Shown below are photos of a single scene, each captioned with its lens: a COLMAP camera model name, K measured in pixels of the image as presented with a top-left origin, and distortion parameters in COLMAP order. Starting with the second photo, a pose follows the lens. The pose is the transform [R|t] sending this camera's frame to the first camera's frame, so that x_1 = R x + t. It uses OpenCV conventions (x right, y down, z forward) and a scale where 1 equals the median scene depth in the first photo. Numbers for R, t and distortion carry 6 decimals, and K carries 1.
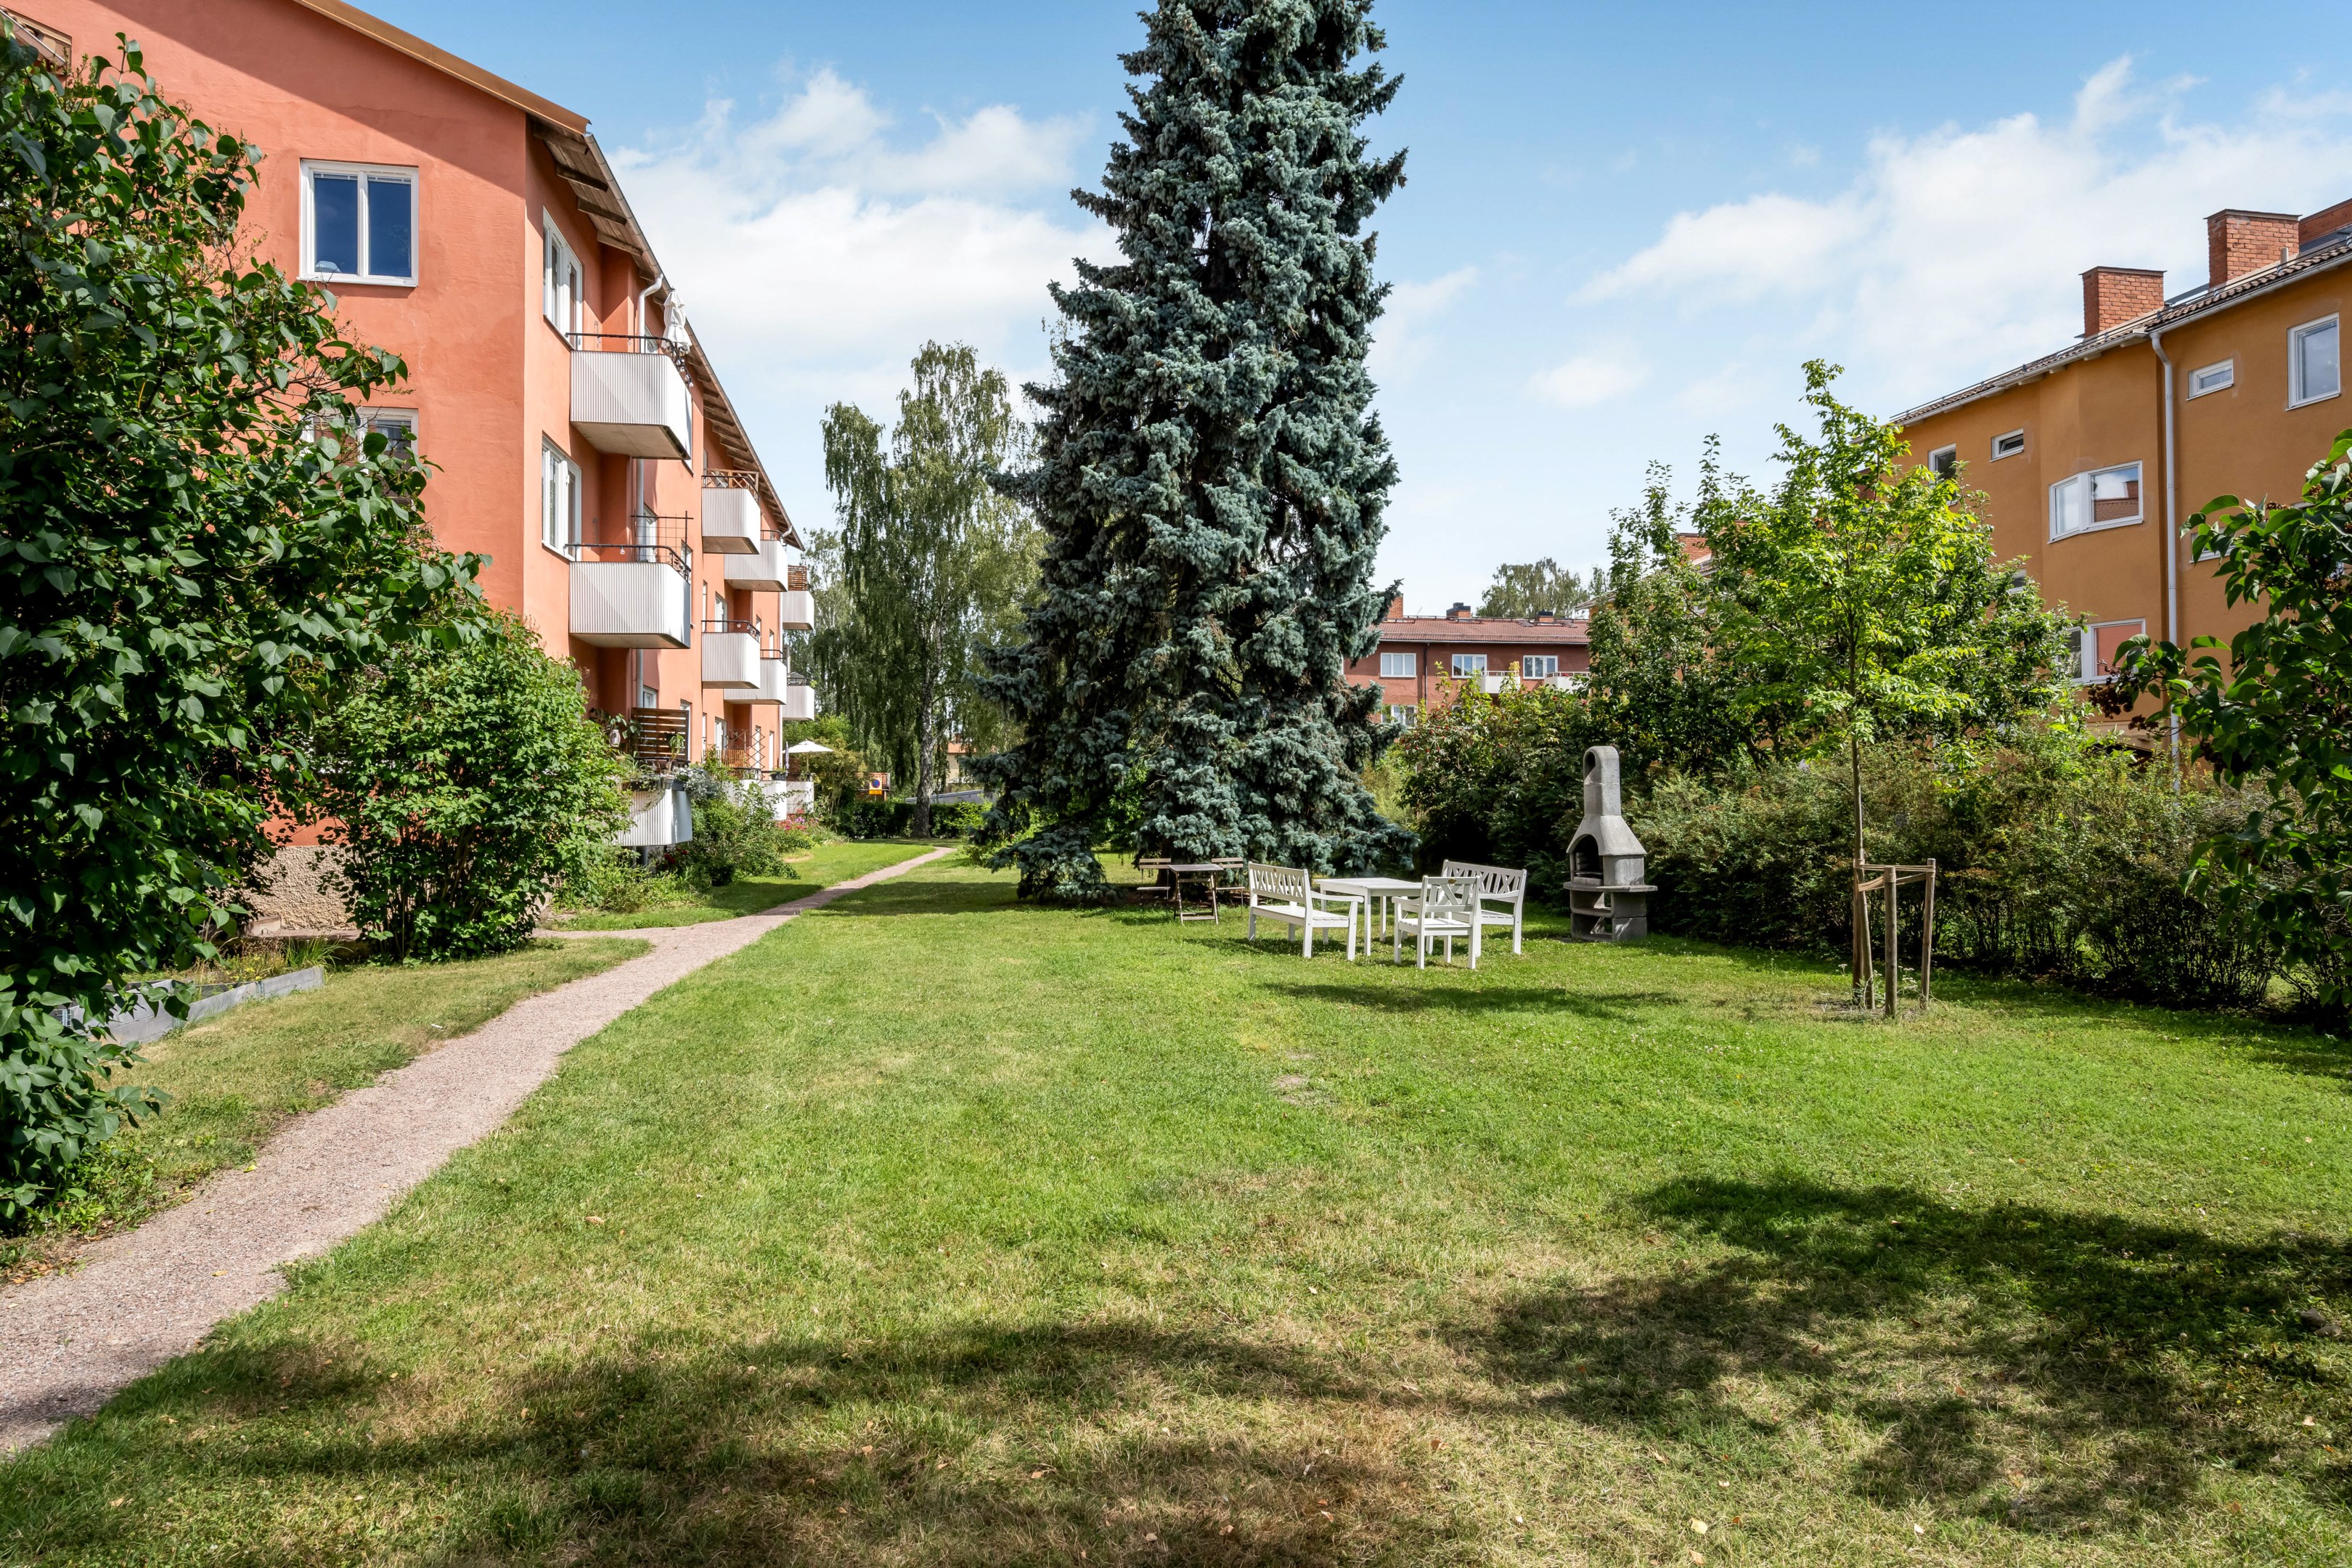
lens RADIAL K [[1341.9, 0, 1166.7], [0, 1341.9, 778.5], [0, 0, 1]] dist [0.000292, 0.000253]
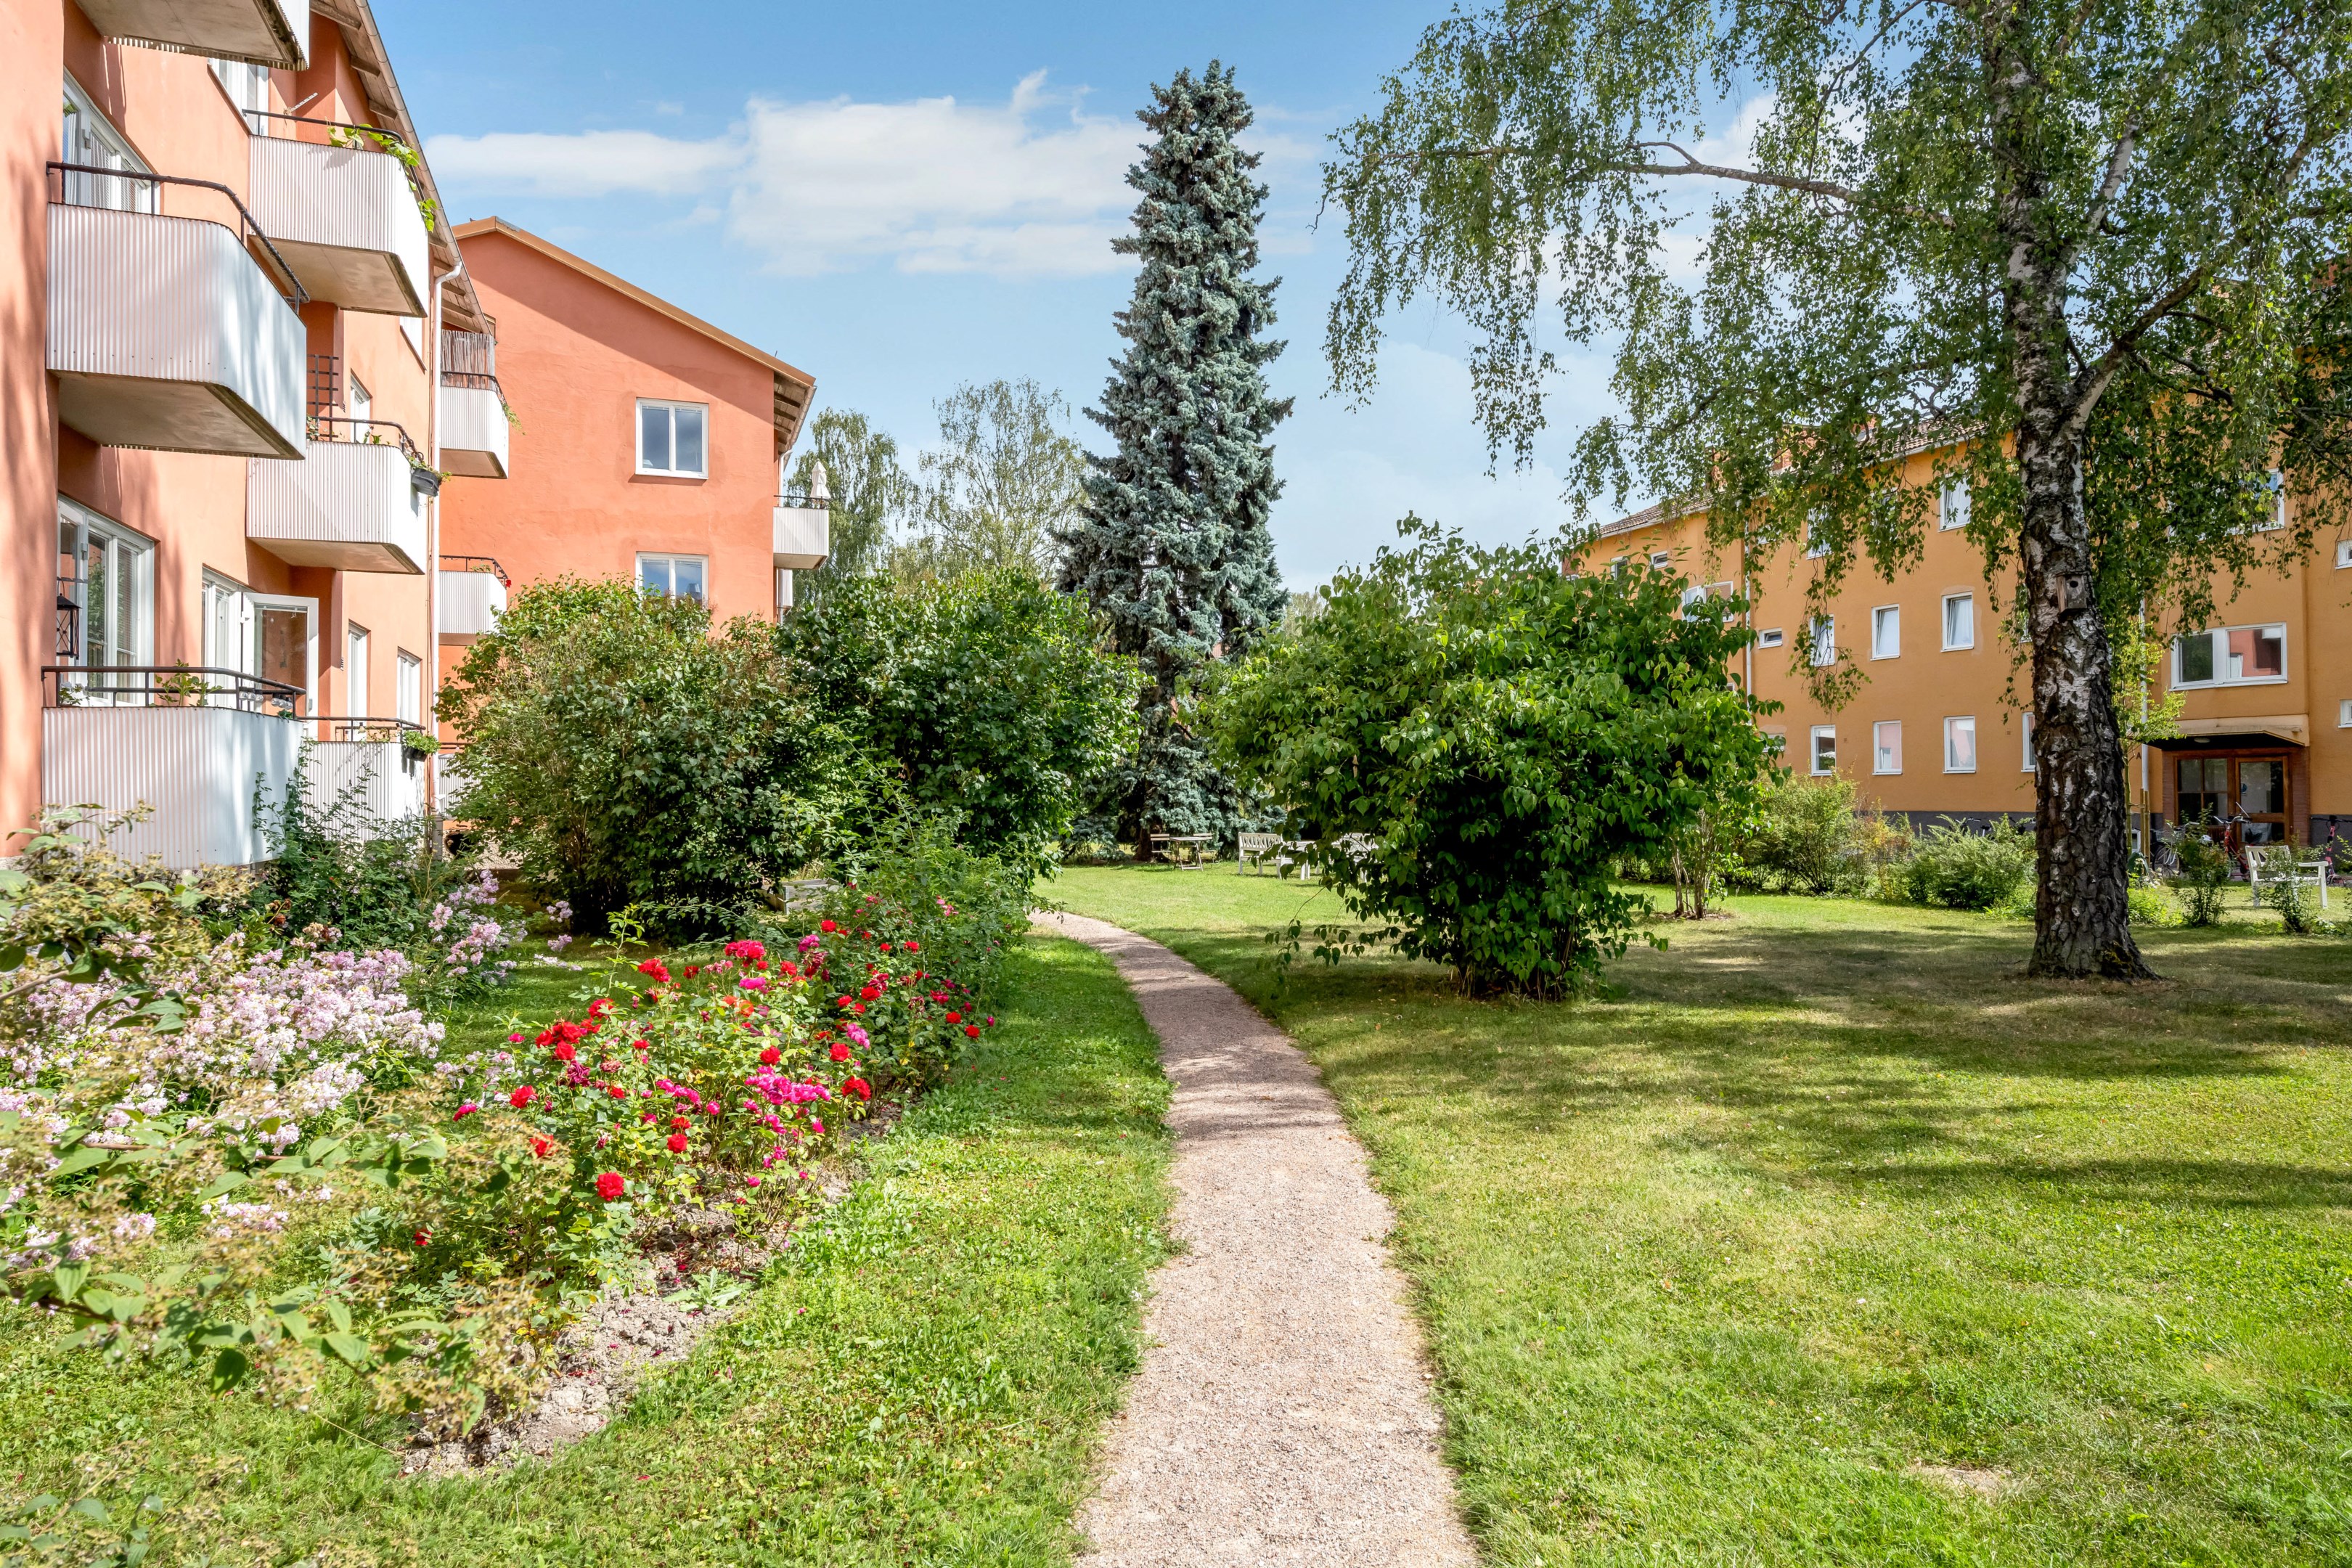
lens RADIAL K [[1341.9, 0, 1180.8], [0, 1341.9, 786.1], [0, 0, 1]] dist [0.000292, 0.000253]
pose [[0.984770, -0.000488, 0.173862, -0.248164], [0.000673, 0.999999, -0.001008, 0.001457], [-0.173861, 0.001110, 0.984770, -0.593314]]
